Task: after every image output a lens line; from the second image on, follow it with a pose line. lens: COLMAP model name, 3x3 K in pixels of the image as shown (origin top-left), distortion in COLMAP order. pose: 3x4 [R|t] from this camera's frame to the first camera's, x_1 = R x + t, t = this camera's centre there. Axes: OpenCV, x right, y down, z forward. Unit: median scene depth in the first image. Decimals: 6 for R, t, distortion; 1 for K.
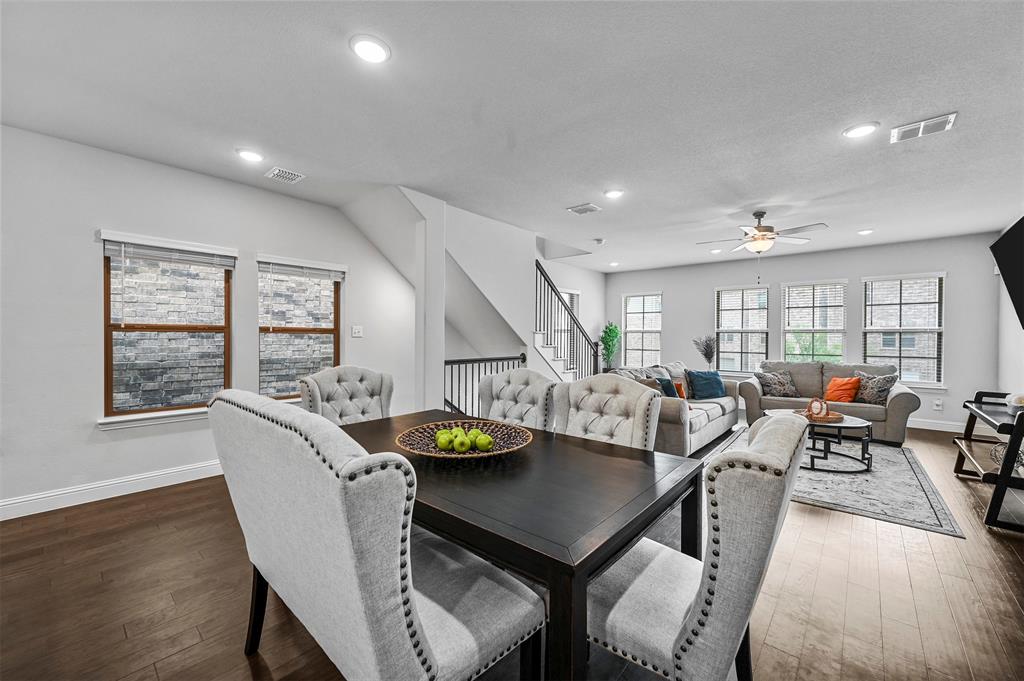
lens RADIAL K [[404.2, 0, 510.4], [0, 404.2, 339.3], [0, 0, 1]] dist [-0.000506, 0.000757]
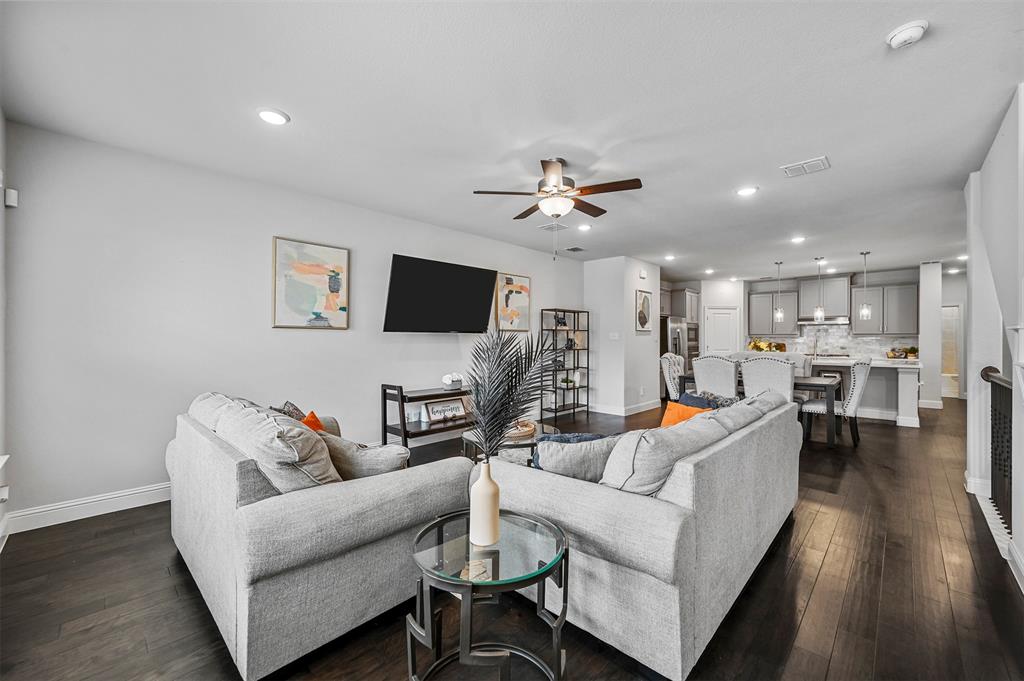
lens RADIAL K [[404.2, 0, 517.1], [0, 404.2, 338.5], [0, 0, 1]] dist [-0.000506, 0.000757]
pose [[-0.999057, -0.005997, 0.043010, 0.583518], [-0.006003, 0.999982, -0.000007, -0.001782], [-0.043009, -0.000265, -0.999075, 1.525363]]
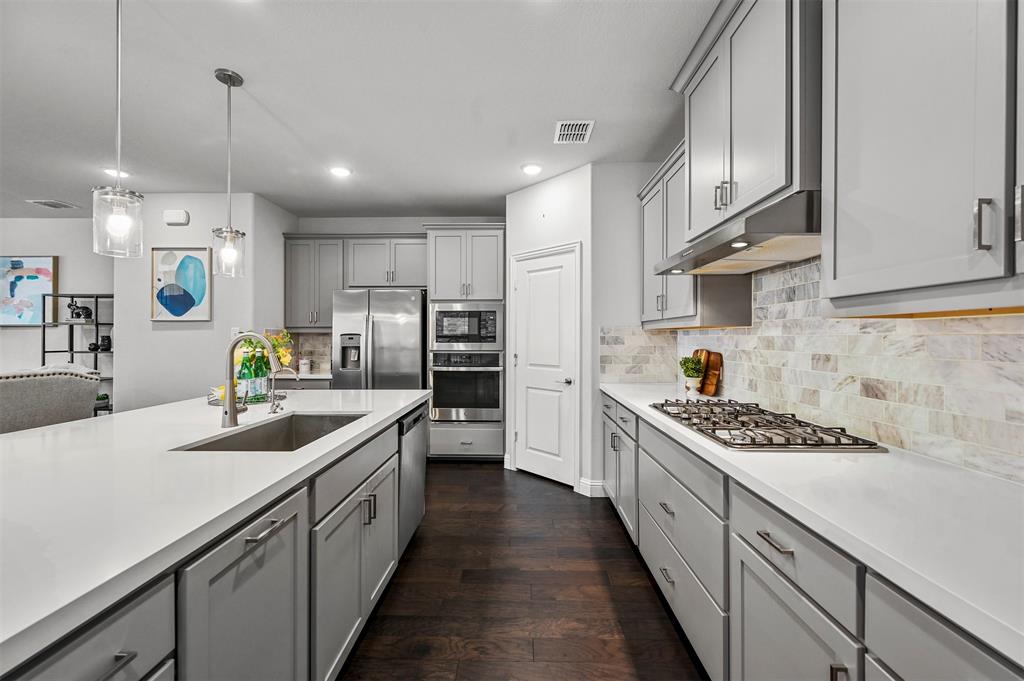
lens RADIAL K [[404.2, 0, 516.3], [0, 404.2, 337.1], [0, 0, 1]] dist [-0.000506, 0.000757]
pose [[-0.646215, -0.005419, 0.763137, -0.809971], [-0.002955, 0.999985, 0.004599, -0.006631], [-0.763150, 0.000717, -0.646221, 0.087092]]
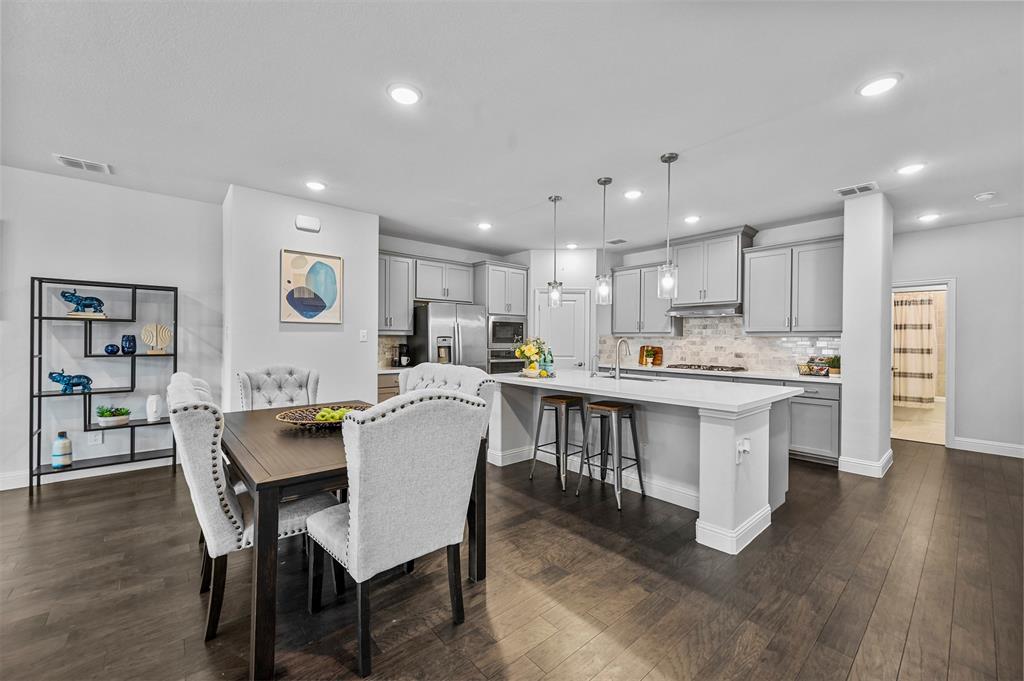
lens RADIAL K [[404.2, 0, 514.1], [0, 404.2, 341.3], [0, 0, 1]] dist [-0.000506, 0.000757]
pose [[-0.990987, -0.013870, 0.133238, -0.316943], [-0.012953, 0.999886, 0.007748, -0.006819], [-0.133330, 0.005952, -0.991054, 0.829368]]
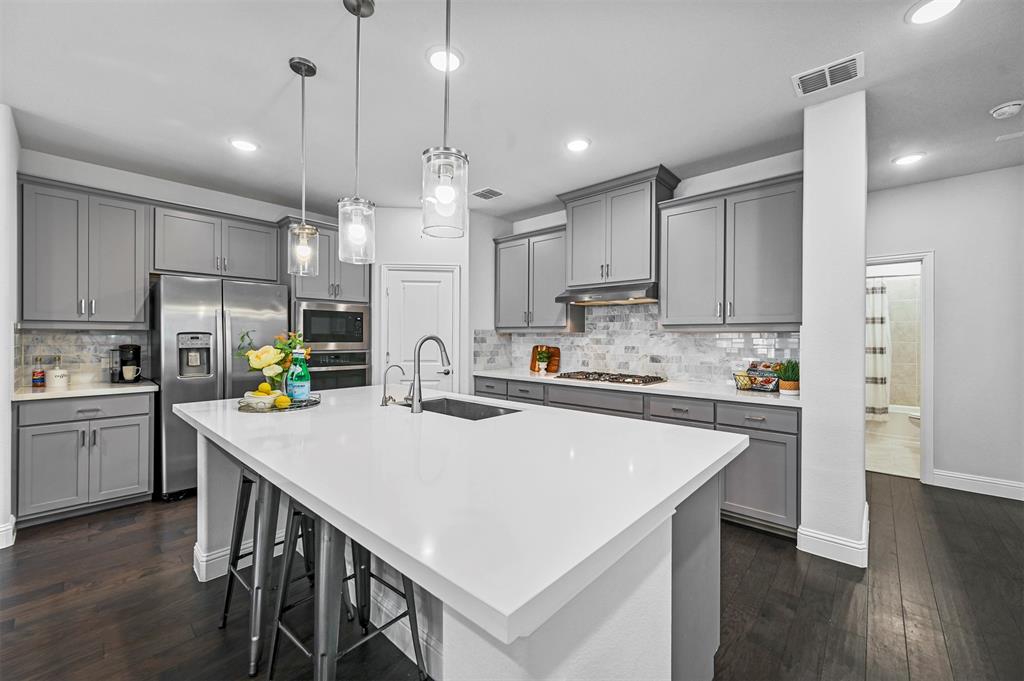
lens RADIAL K [[404.2, 0, 515.0], [0, 404.2, 337.0], [0, 0, 1]] dist [-0.000506, 0.000757]
pose [[-0.999843, -0.011264, 0.013668, -0.510524], [-0.011251, 0.999936, 0.000968, -0.007518], [-0.013678, 0.000814, -0.999906, 0.448477]]
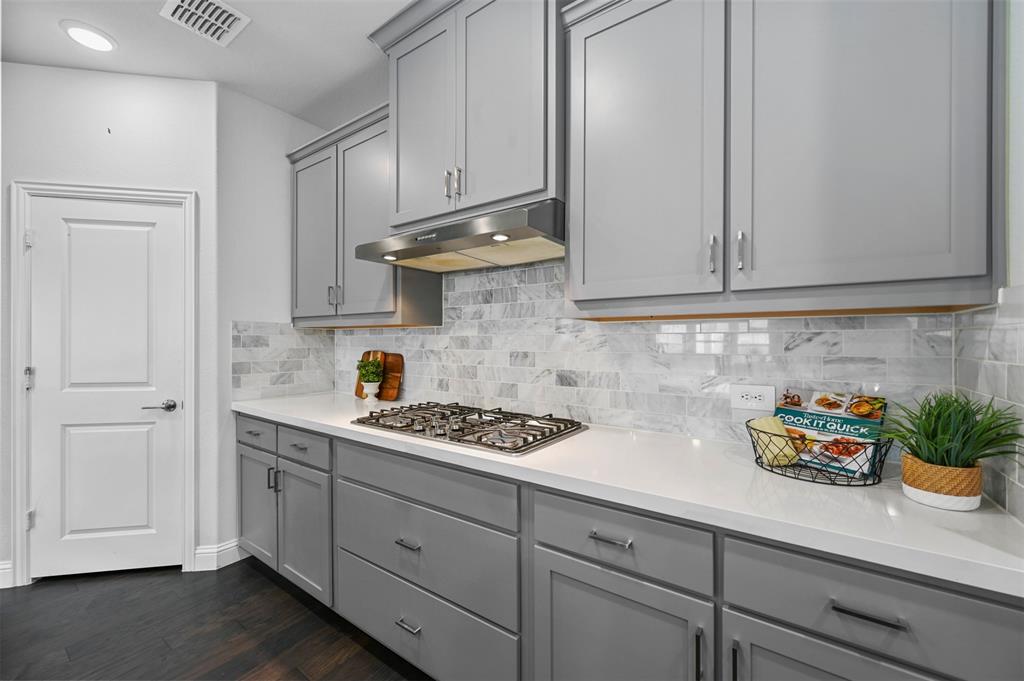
lens RADIAL K [[404.2, 0, 512.9], [0, 404.2, 341.8], [0, 0, 1]] dist [-0.000506, 0.000757]
pose [[-0.994734, -0.006641, -0.102273, -0.673617], [-0.007046, 0.999969, 0.003591, -0.002198], [0.102245, 0.004293, -0.994750, 0.053146]]
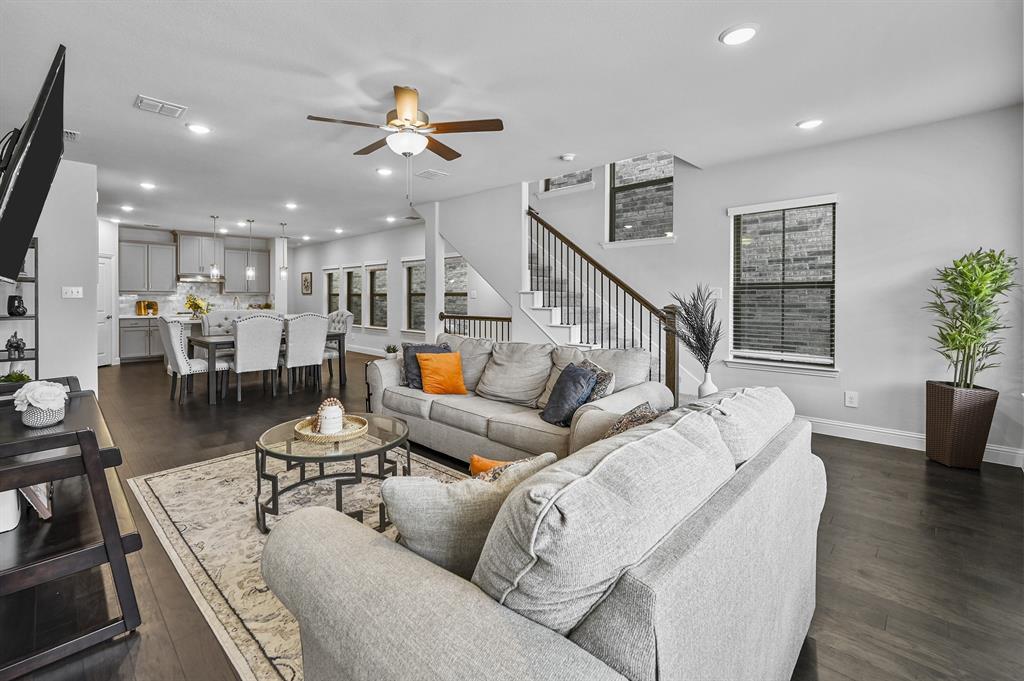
lens RADIAL K [[439.5, 0, 457.4], [0, 439.5, 300.0], [0, 0, 1]] dist [0.002360, -0.000236]
pose [[-0.100708, 0.000848, -0.994916, 1.128714], [-0.004508, 0.999989, 0.001309, 0.000217], [0.994906, 0.004617, -0.100703, 1.021578]]
